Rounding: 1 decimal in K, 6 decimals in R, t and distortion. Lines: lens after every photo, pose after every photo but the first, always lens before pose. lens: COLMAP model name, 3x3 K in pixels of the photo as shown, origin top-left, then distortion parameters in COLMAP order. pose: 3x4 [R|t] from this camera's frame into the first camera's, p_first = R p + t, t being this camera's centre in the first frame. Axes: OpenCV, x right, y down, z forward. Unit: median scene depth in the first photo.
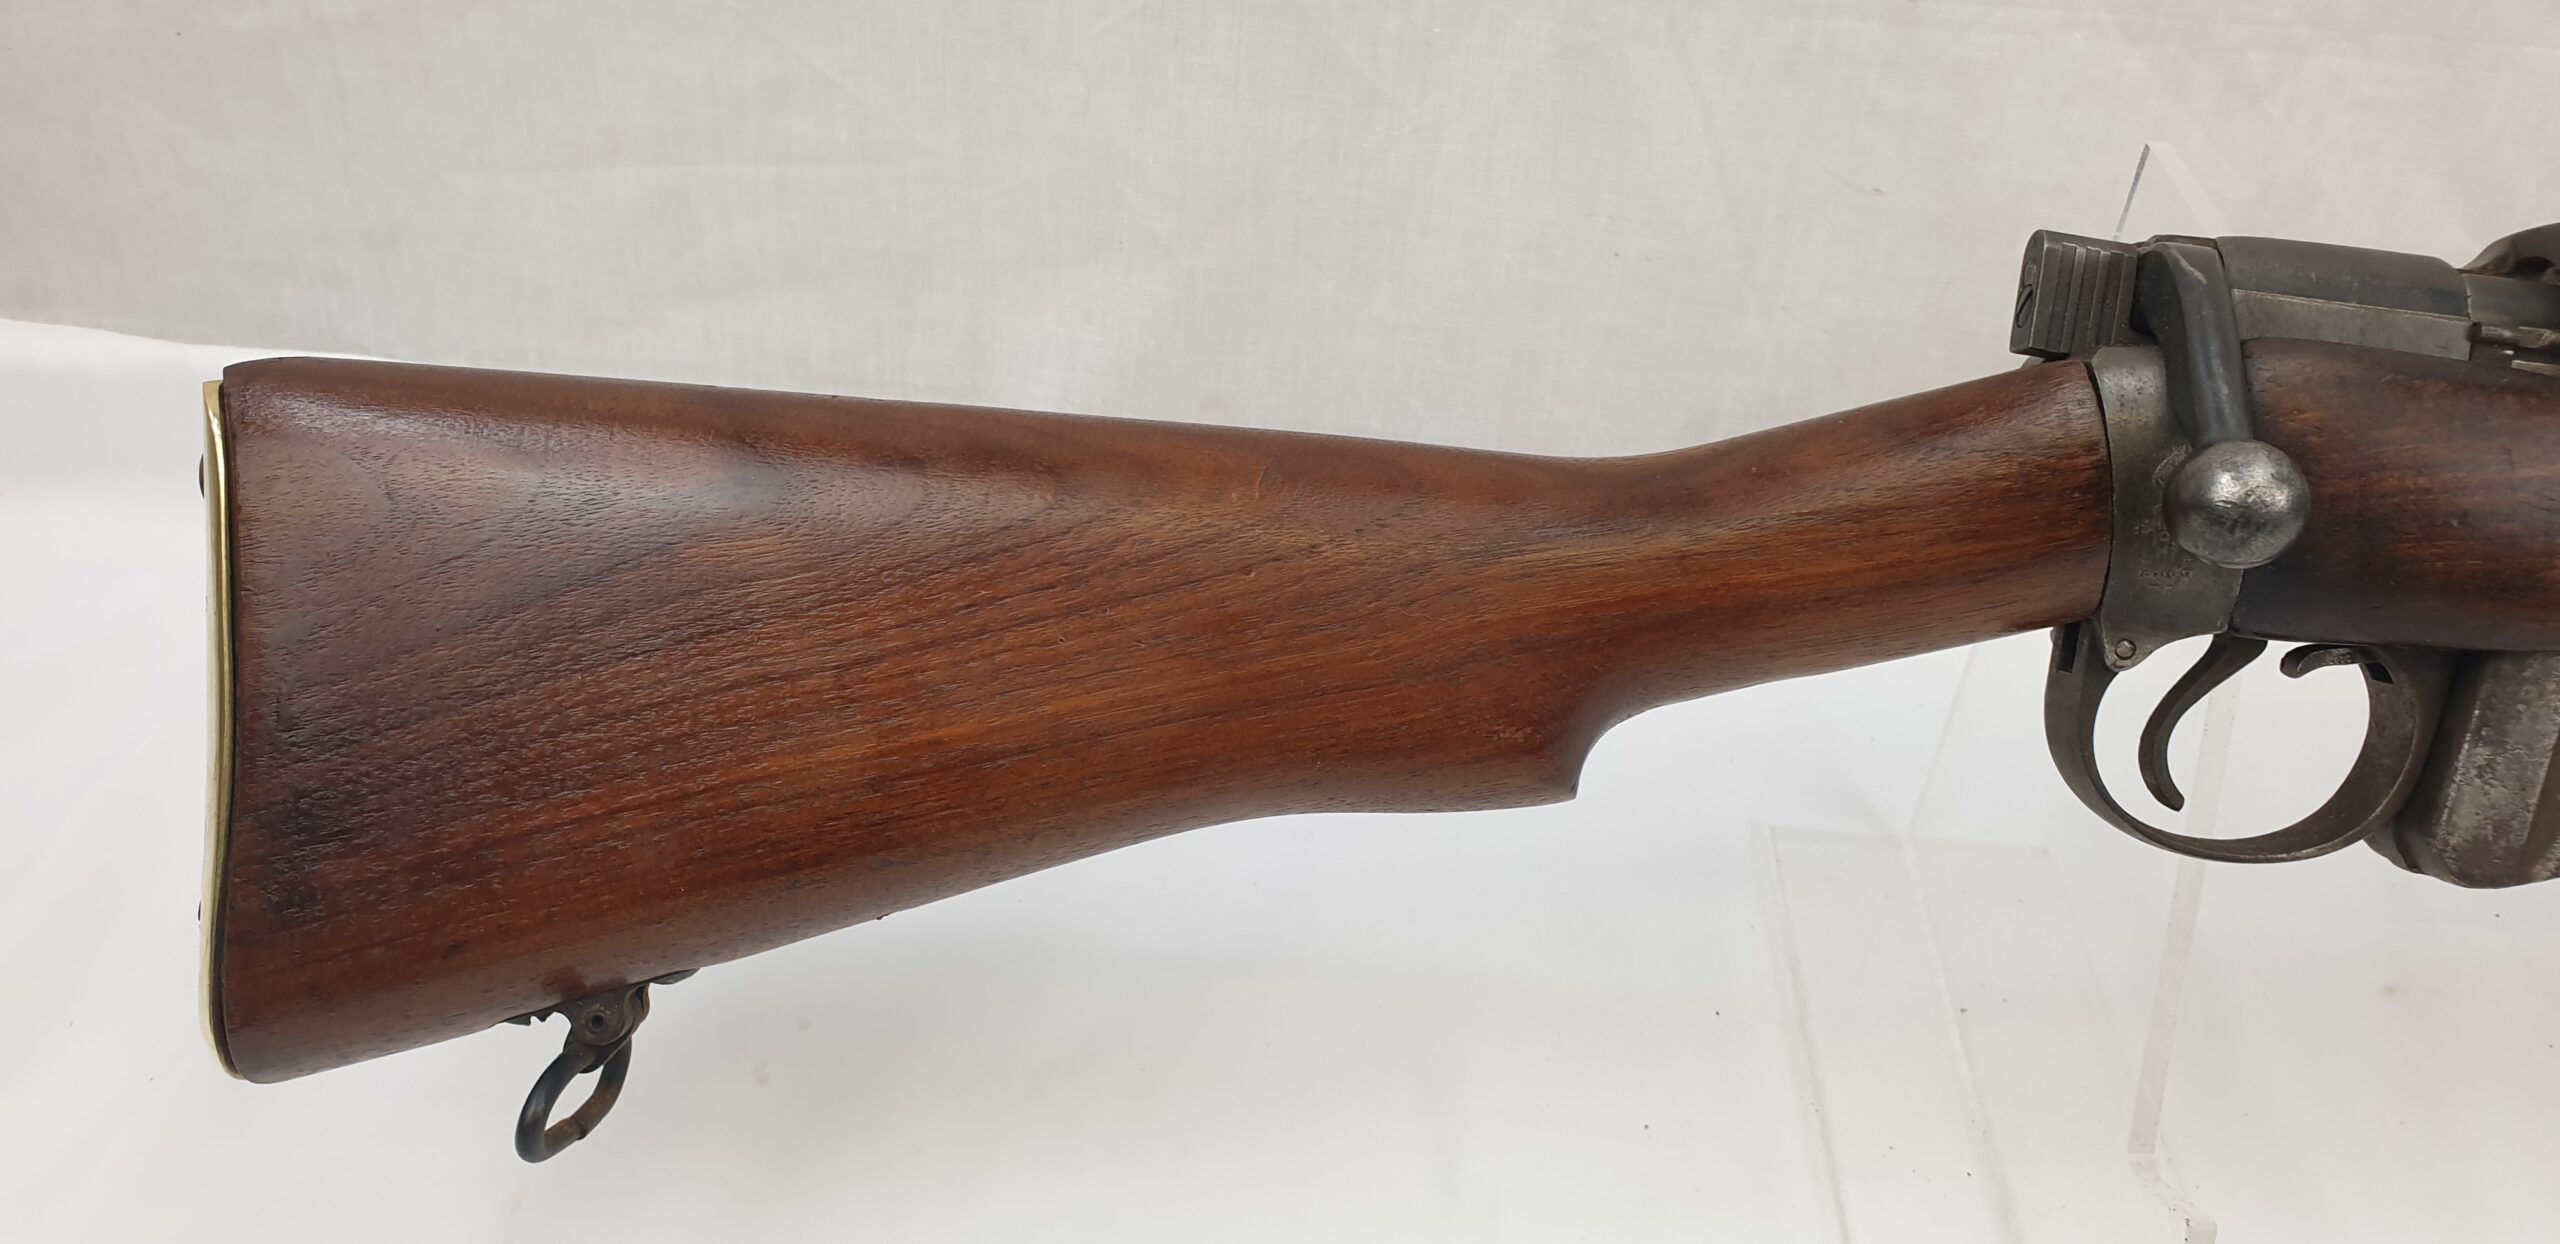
lens RADIAL K [[1889.5, 0, 1329.4], [0, 1889.5, 655.8], [0, 0, 1]] dist [0.032267, -0.052003]
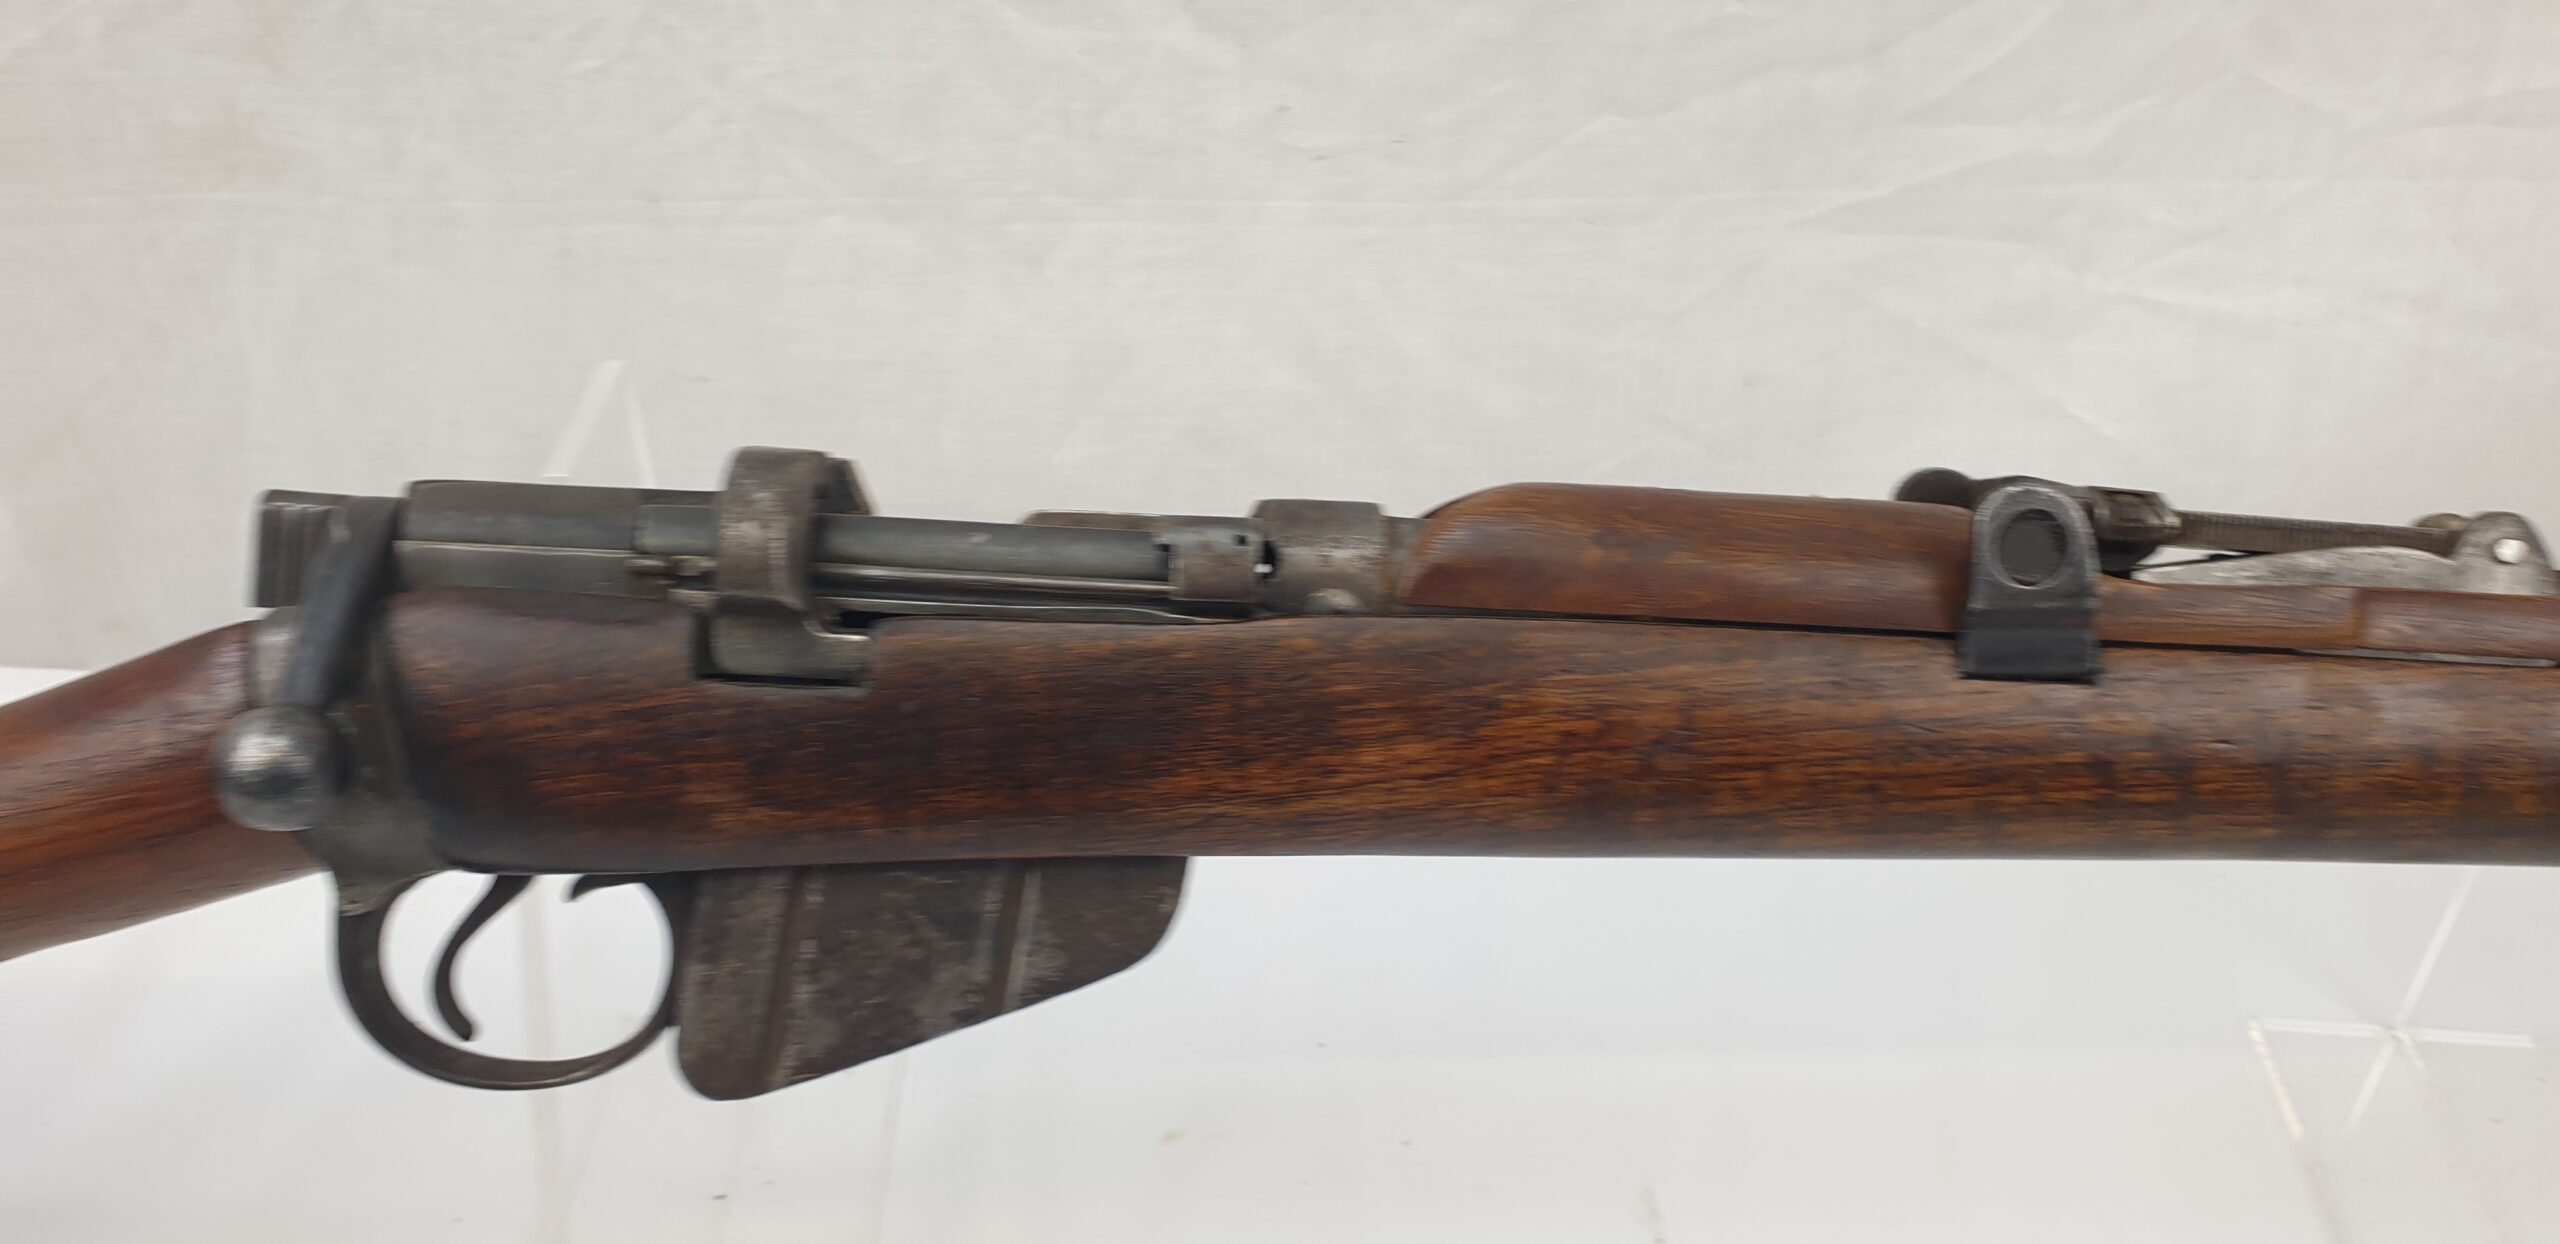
lens RADIAL K [[1889.5, 0, 1329.4], [0, 1889.5, 655.8], [0, 0, 1]] dist [0.032267, -0.052003]
pose [[0.996715, -0.080531, 0.008550, 0.968529], [0.080769, 0.996201, -0.032543, -0.057294], [-0.005897, 0.033127, 0.999434, -0.030825]]
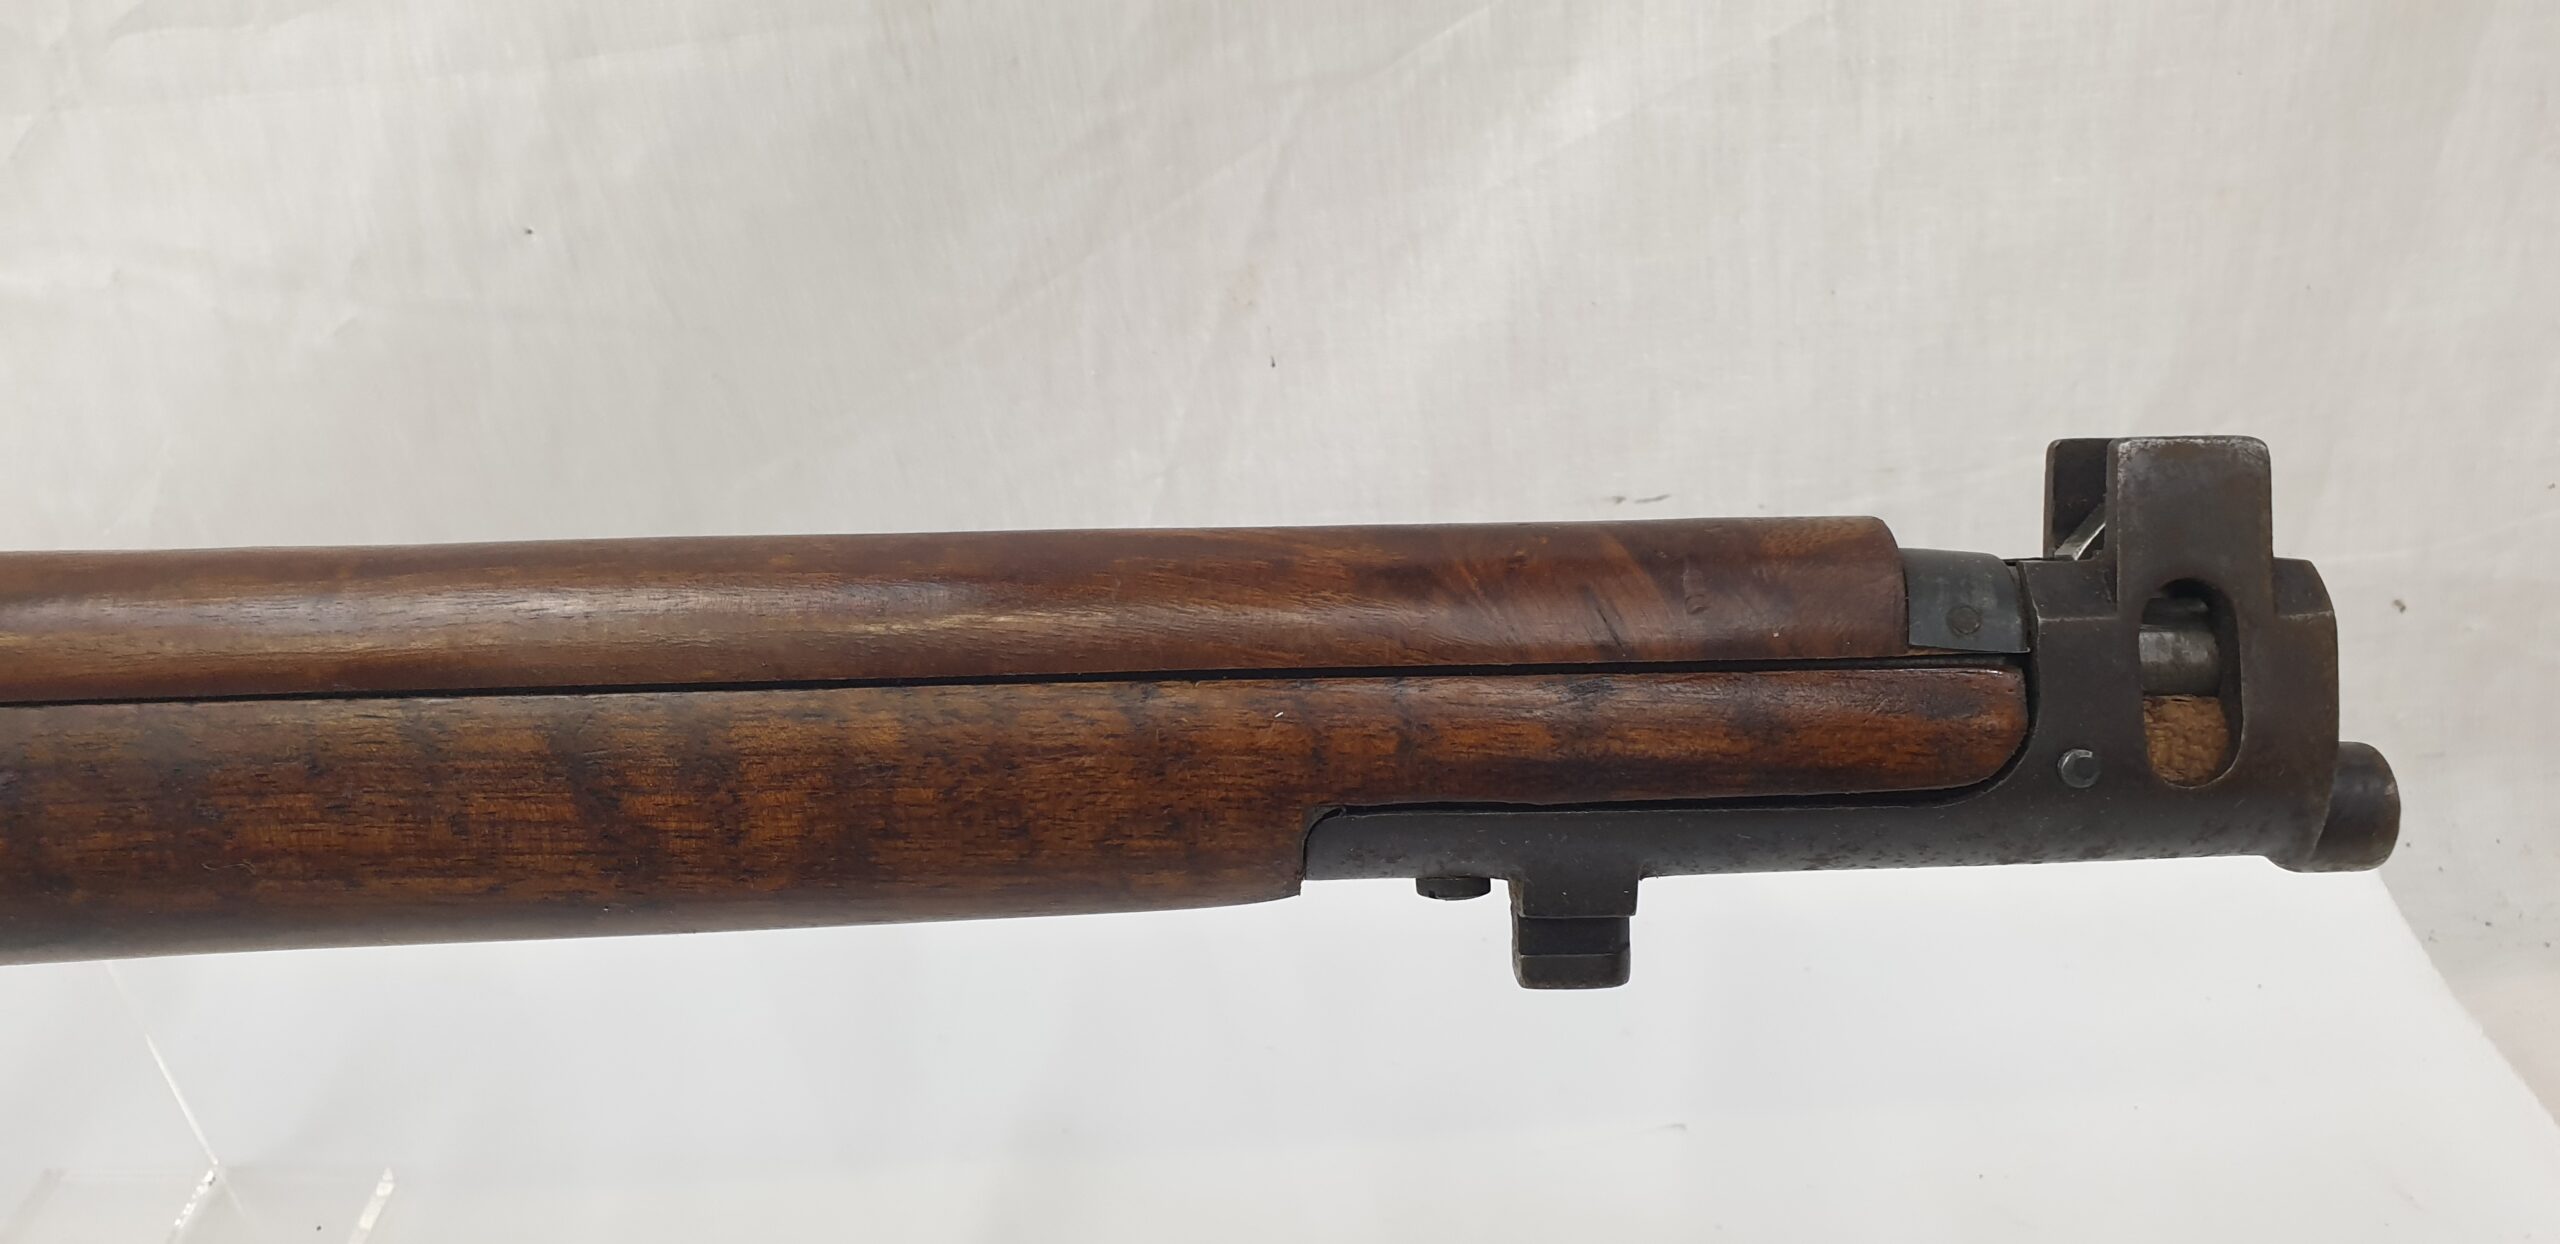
lens RADIAL K [[1882.8, 0, 1265.8], [0, 1882.8, 694.7], [0, 0, 1]] dist [0.065669, -0.084987]
pose [[0.987620, -0.152567, -0.036470, 2.627021], [0.150408, 0.987035, -0.056024, 0.138023], [0.044544, 0.049845, 0.997763, 0.318947]]
